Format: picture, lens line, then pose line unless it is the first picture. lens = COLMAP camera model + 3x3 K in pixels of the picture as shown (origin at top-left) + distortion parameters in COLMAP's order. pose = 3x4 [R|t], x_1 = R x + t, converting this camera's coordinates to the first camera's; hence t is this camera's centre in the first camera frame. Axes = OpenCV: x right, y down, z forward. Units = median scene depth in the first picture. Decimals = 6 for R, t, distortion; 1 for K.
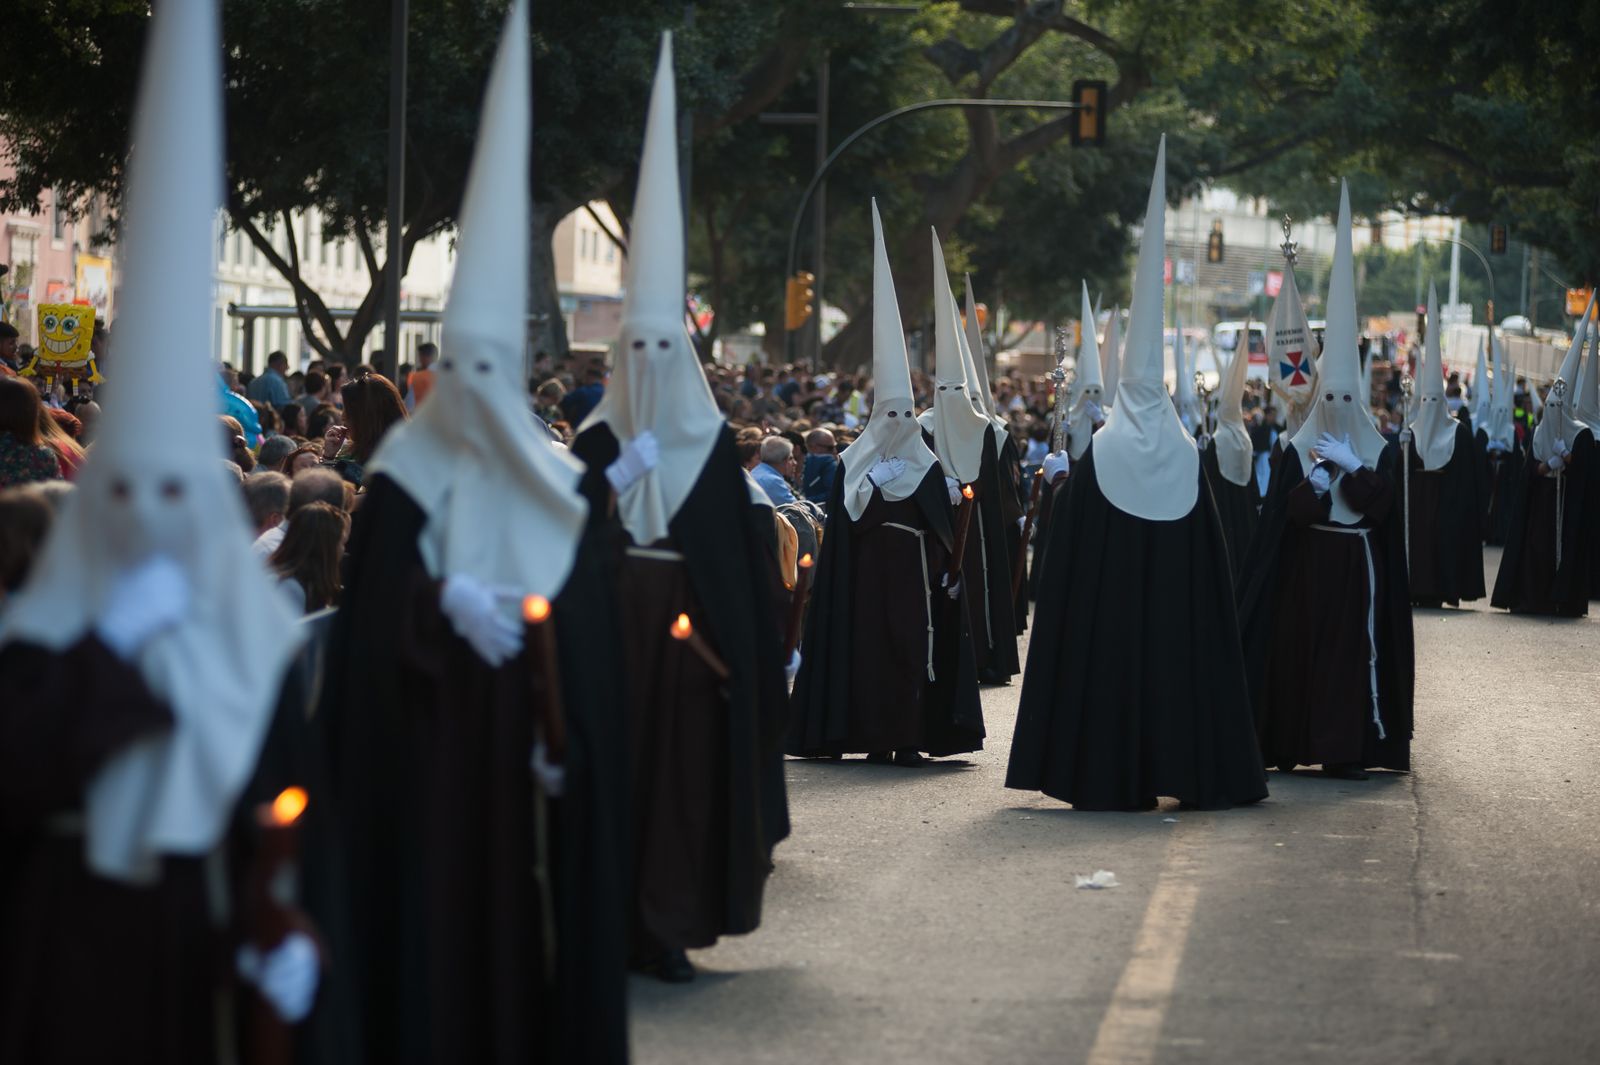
lens RADIAL K [[5869.8, 0, 800.0], [0, 5869.8, 532.5], [0, 0, 1]] dist [0.659697, 1.797287]
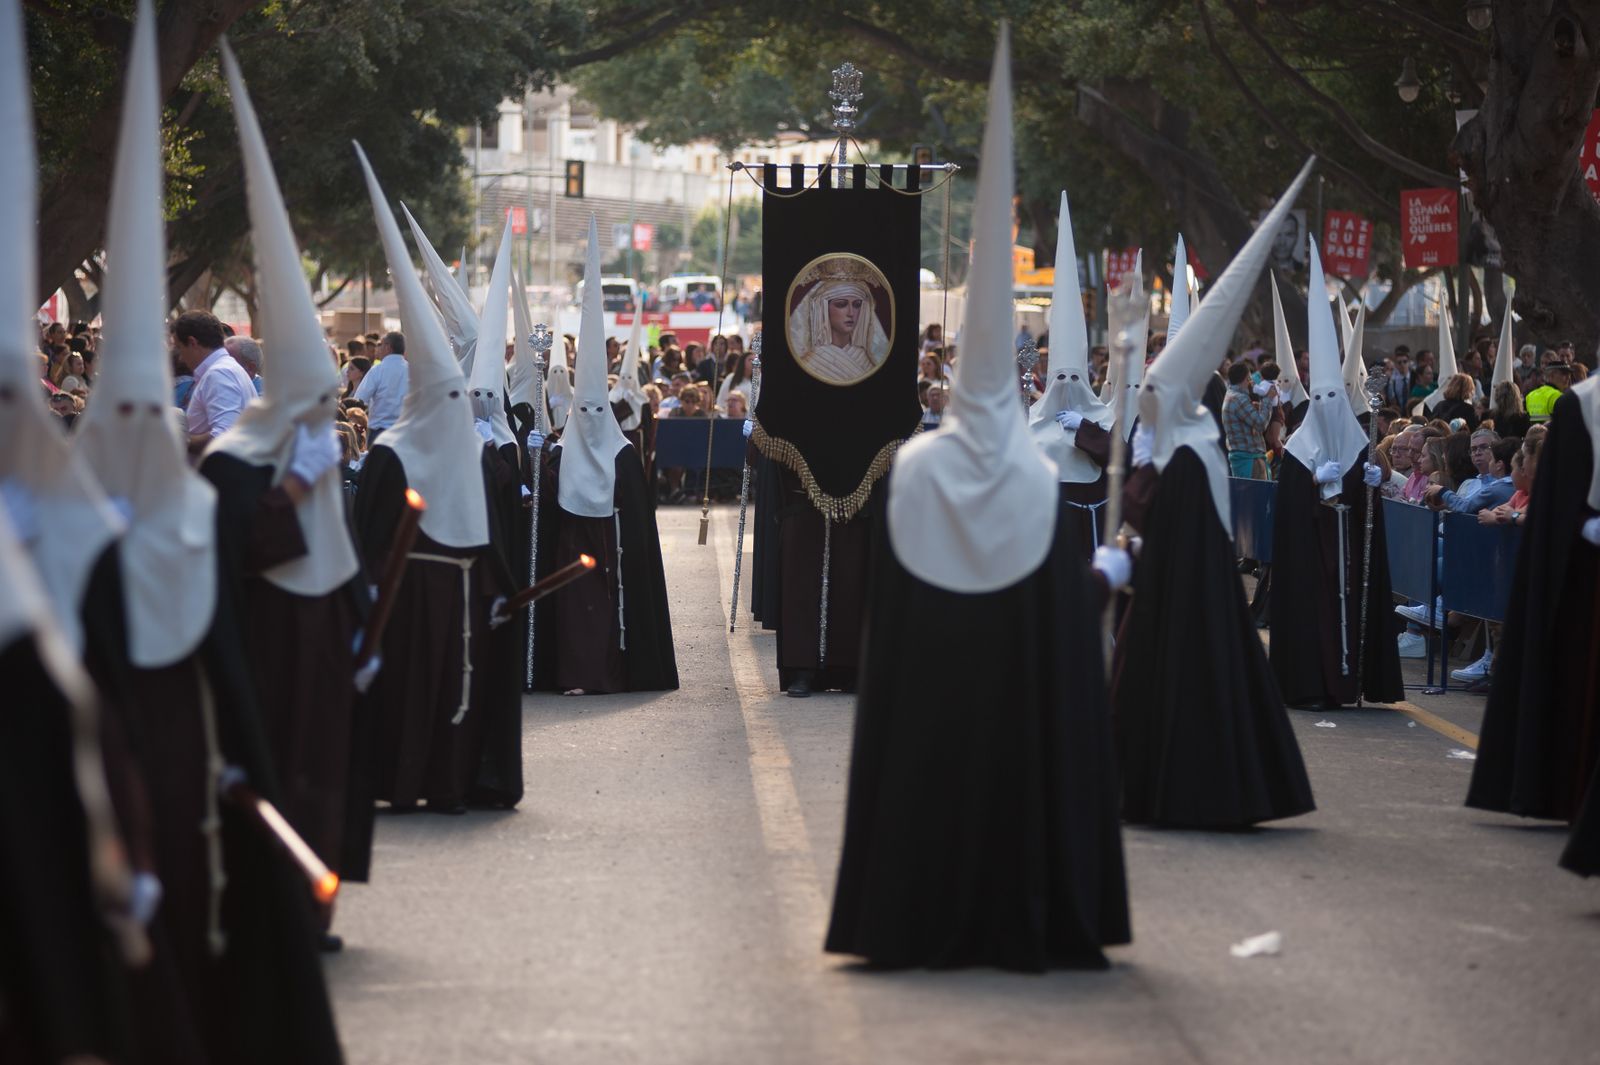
lens RADIAL K [[5869.8, 0, 800.0], [0, 5869.8, 532.5], [0, 0, 1]] dist [0.659697, 1.797287]
pose [[0.994071, -0.016713, 0.107444, 0.023796], [0.016161, 0.999851, 0.006003, -0.007651], [-0.107528, -0.004231, 0.994193, 0.338140]]
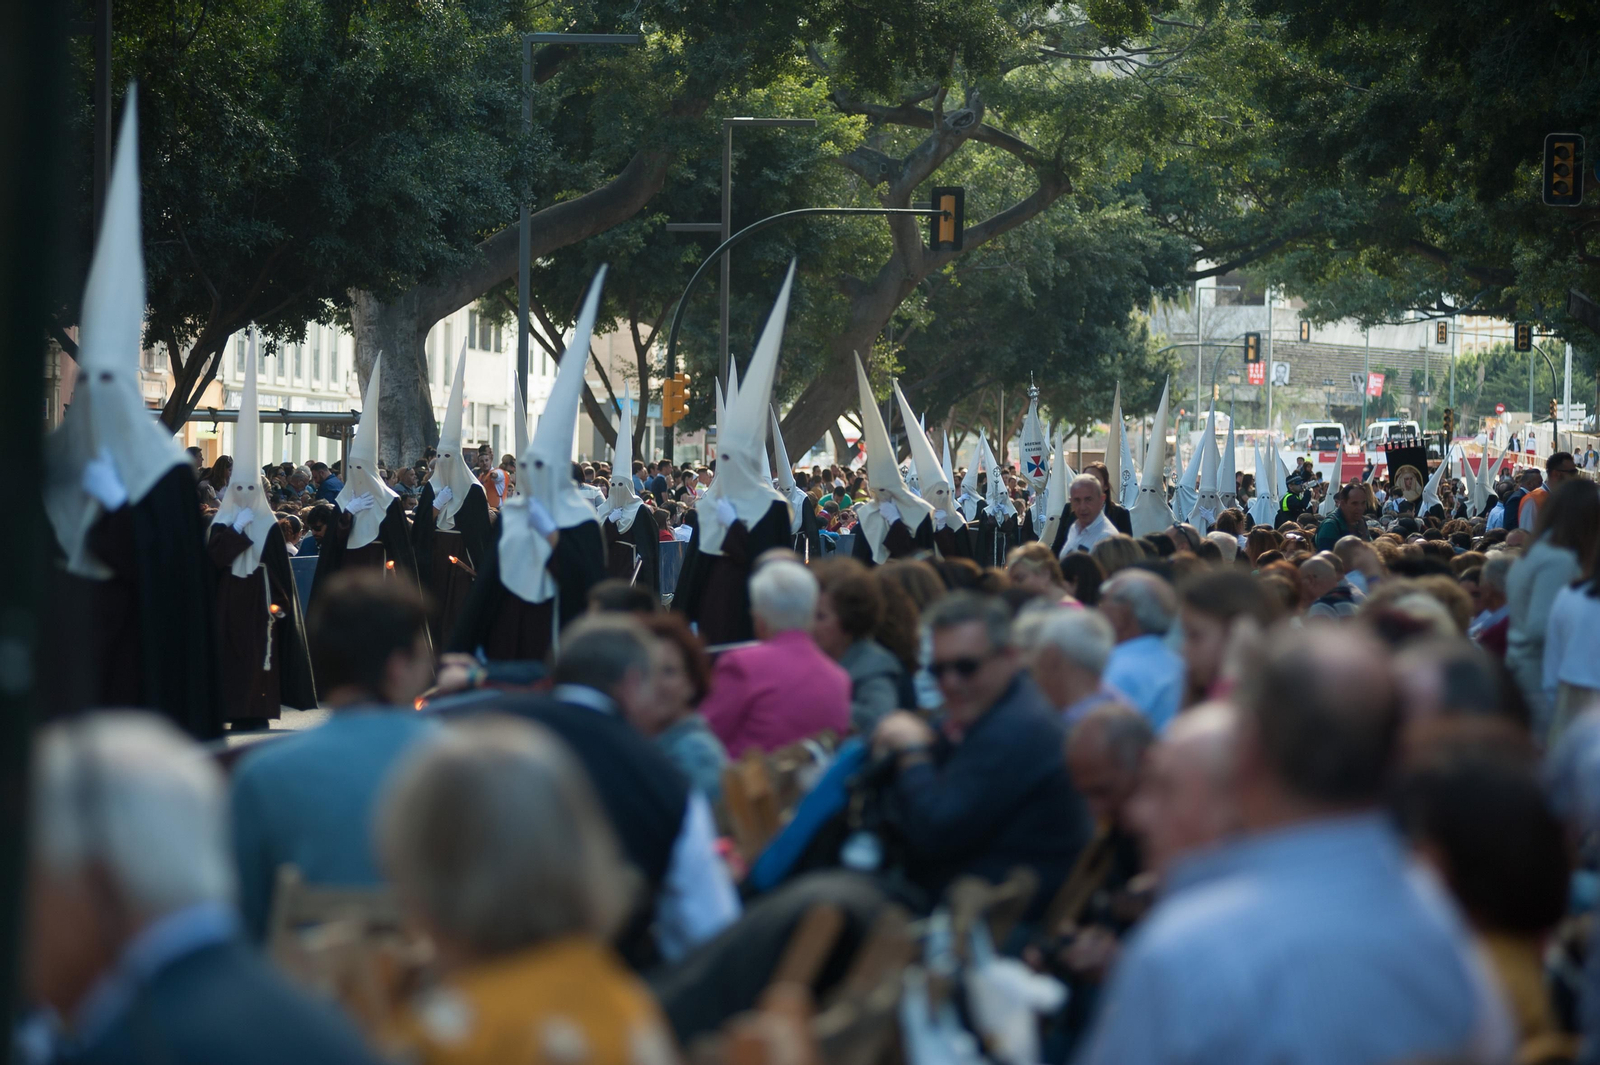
lens RADIAL K [[5869.8, 0, 800.0], [0, 5869.8, 532.5], [0, 0, 1]] dist [0.659697, 1.797287]
pose [[0.999359, -0.010949, -0.034070, 0.045304], [0.010313, 0.999770, -0.018785, 0.003395], [0.034268, 0.018422, 0.999243, -0.038034]]
